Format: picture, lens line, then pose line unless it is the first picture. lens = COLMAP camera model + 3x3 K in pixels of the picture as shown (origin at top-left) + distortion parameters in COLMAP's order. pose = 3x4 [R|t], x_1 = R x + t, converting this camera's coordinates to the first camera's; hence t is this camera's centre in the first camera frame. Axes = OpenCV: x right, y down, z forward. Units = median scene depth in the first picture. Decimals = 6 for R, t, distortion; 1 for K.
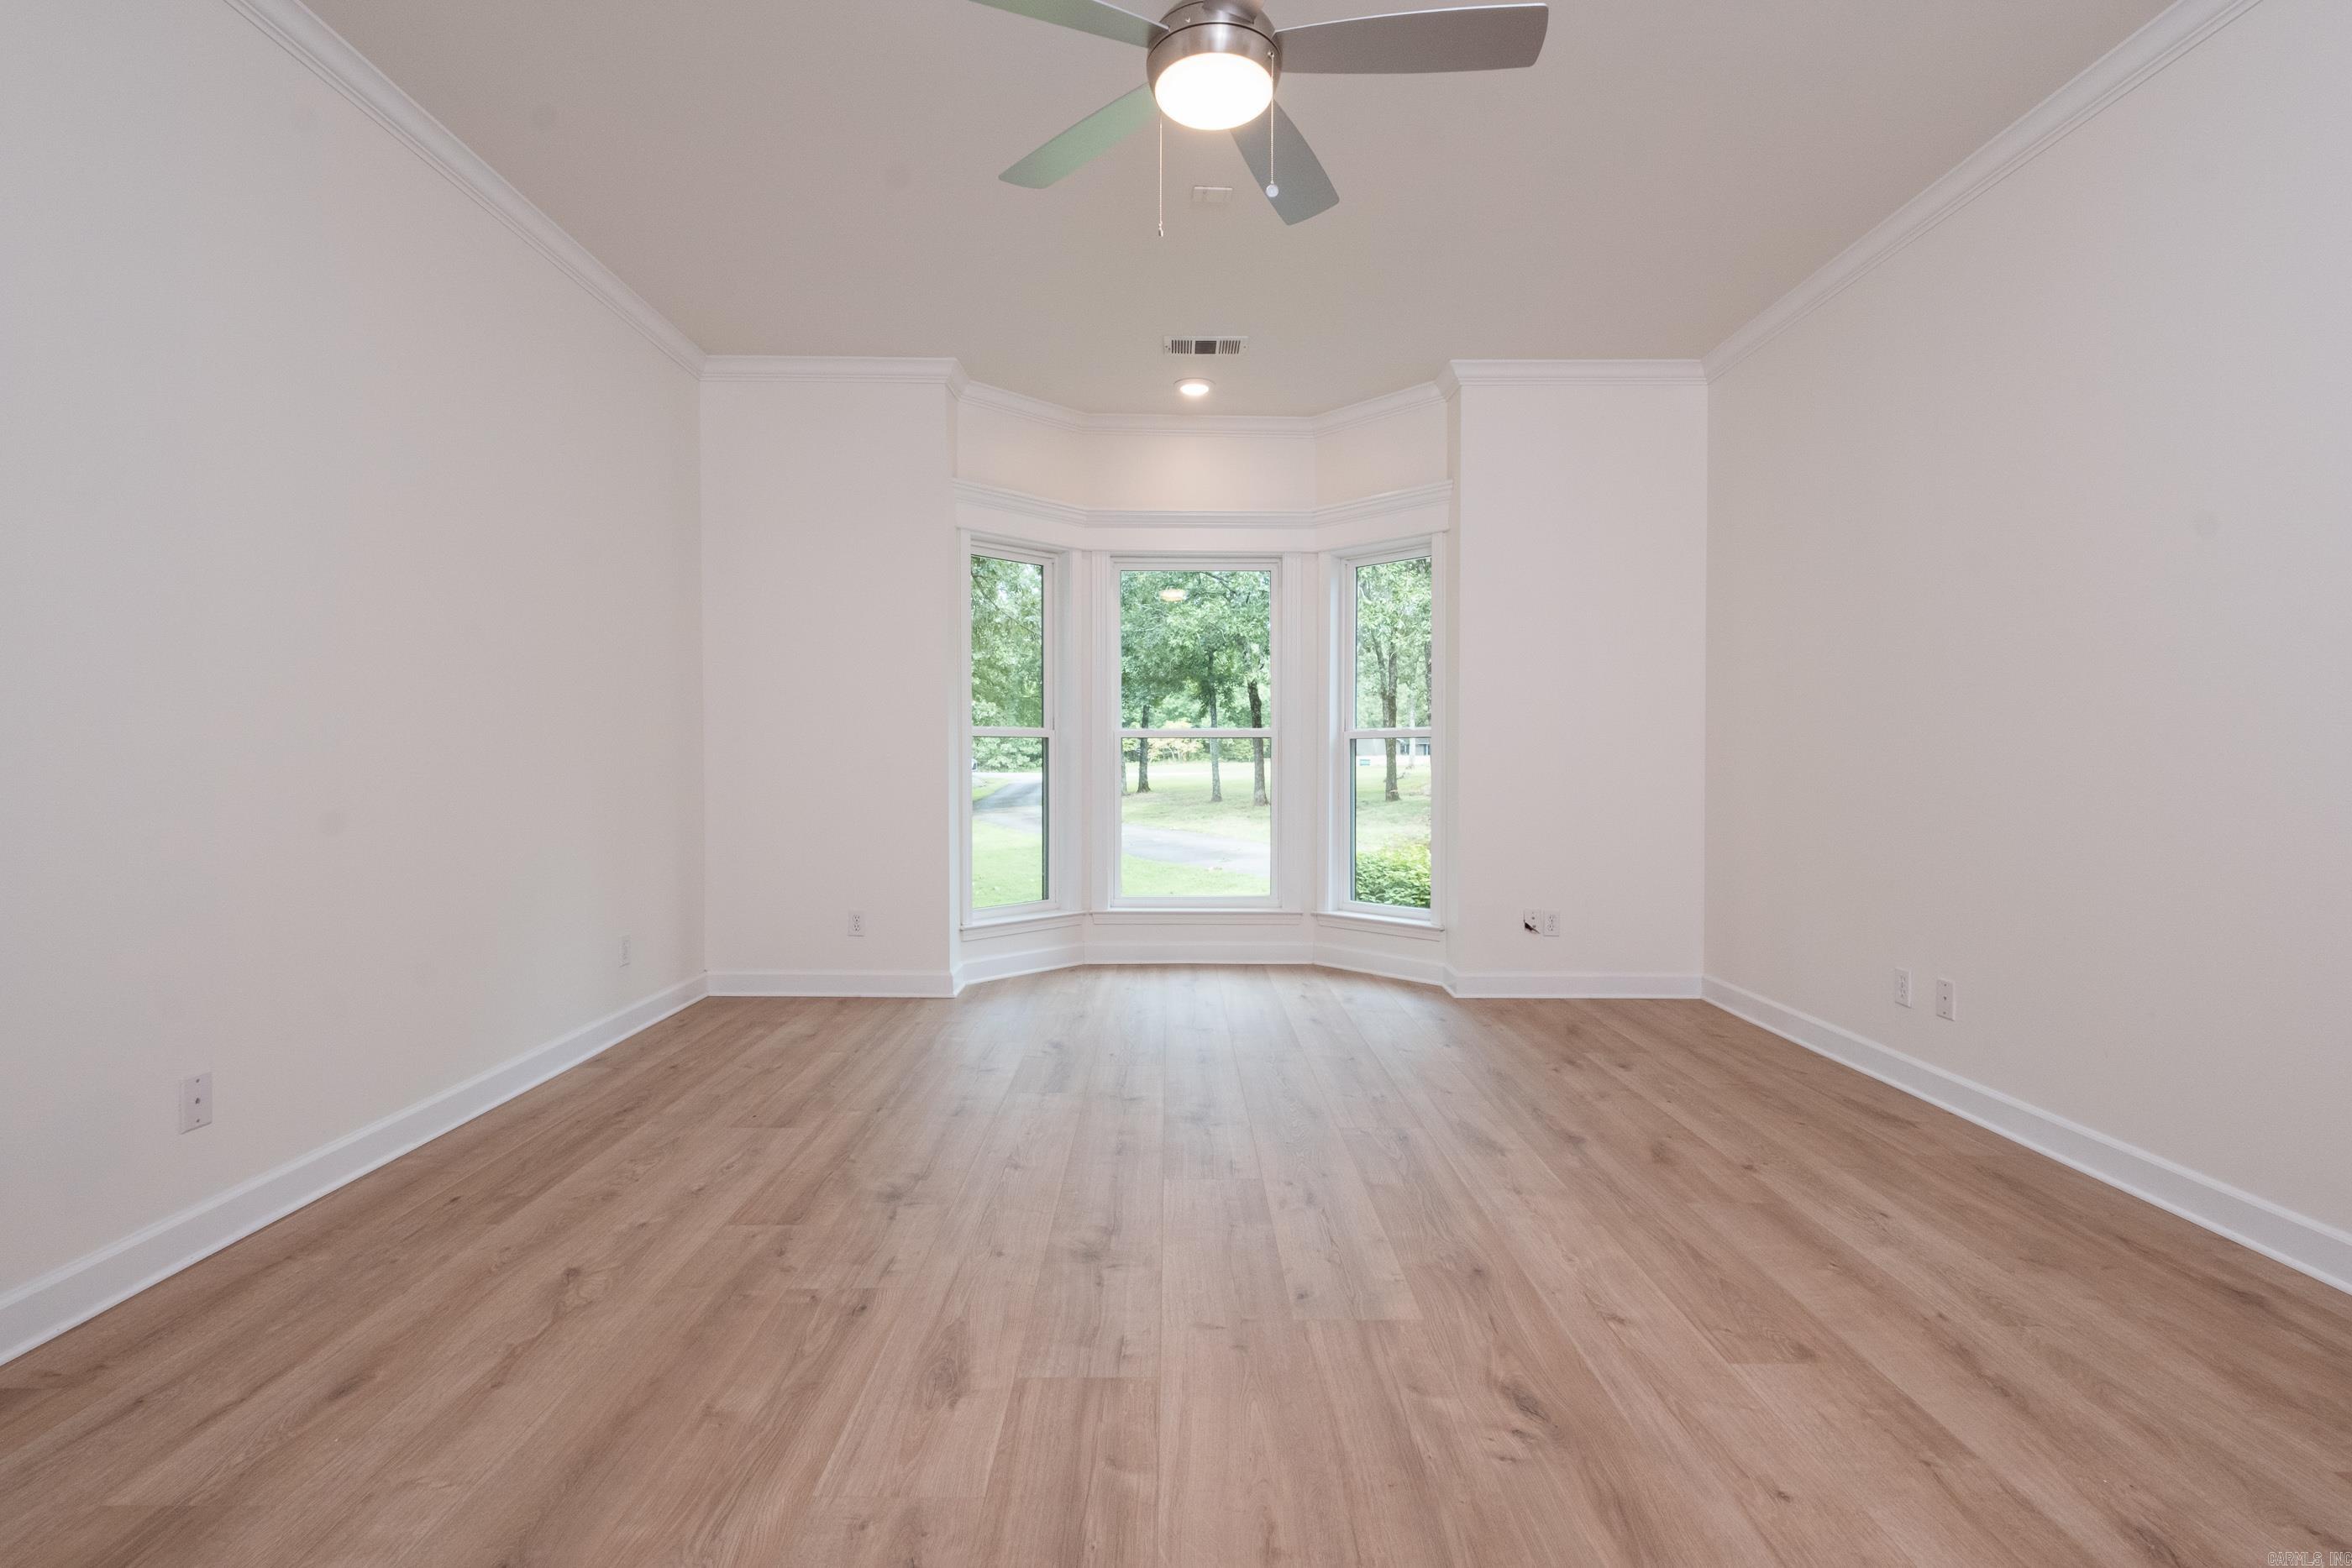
lens RADIAL K [[1065.2, 0, 1186.0], [0, 1065.2, 753.8], [0, 0, 1]] dist [0.003047, -0.001206]
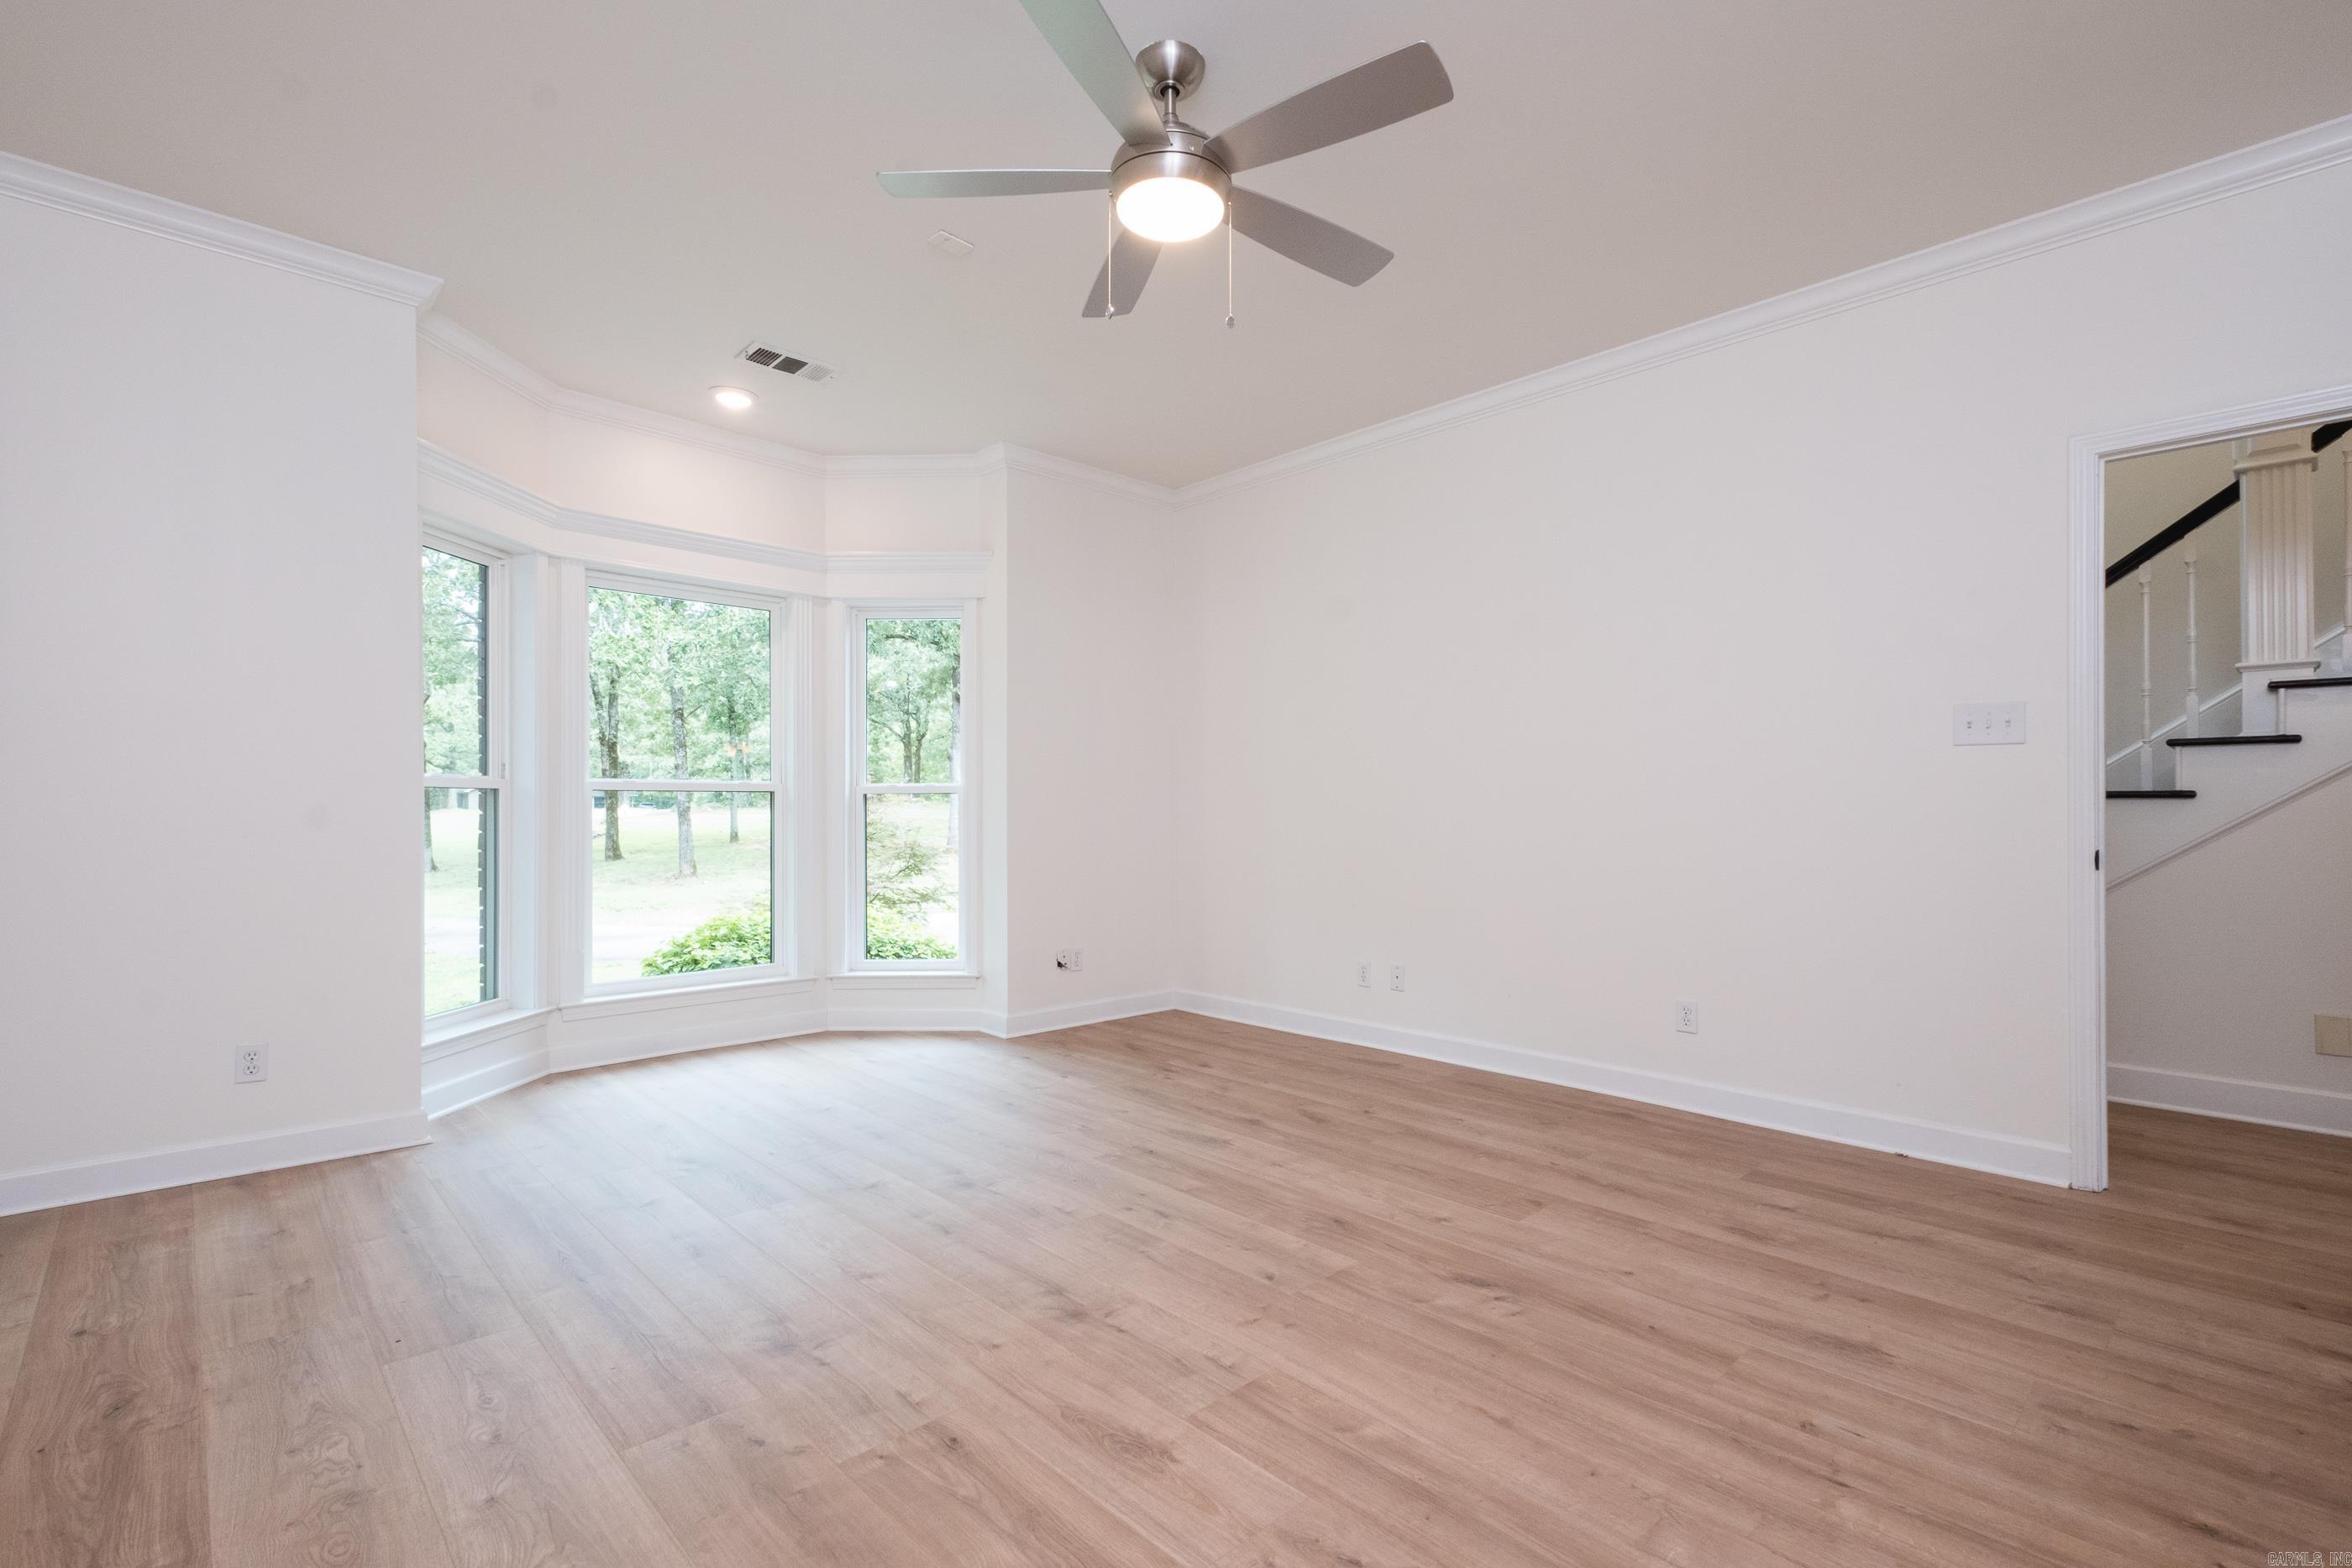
lens RADIAL K [[1055.6, 0, 1219.3], [0, 1055.6, 803.4], [0, 0, 1]] dist [0.007592, -0.005137]
pose [[0.720631, 0.000407, 0.693319, -0.545297], [0.001270, 0.999997, -0.001906, -0.005863], [-0.693318, 0.002254, 0.720629, 0.152152]]
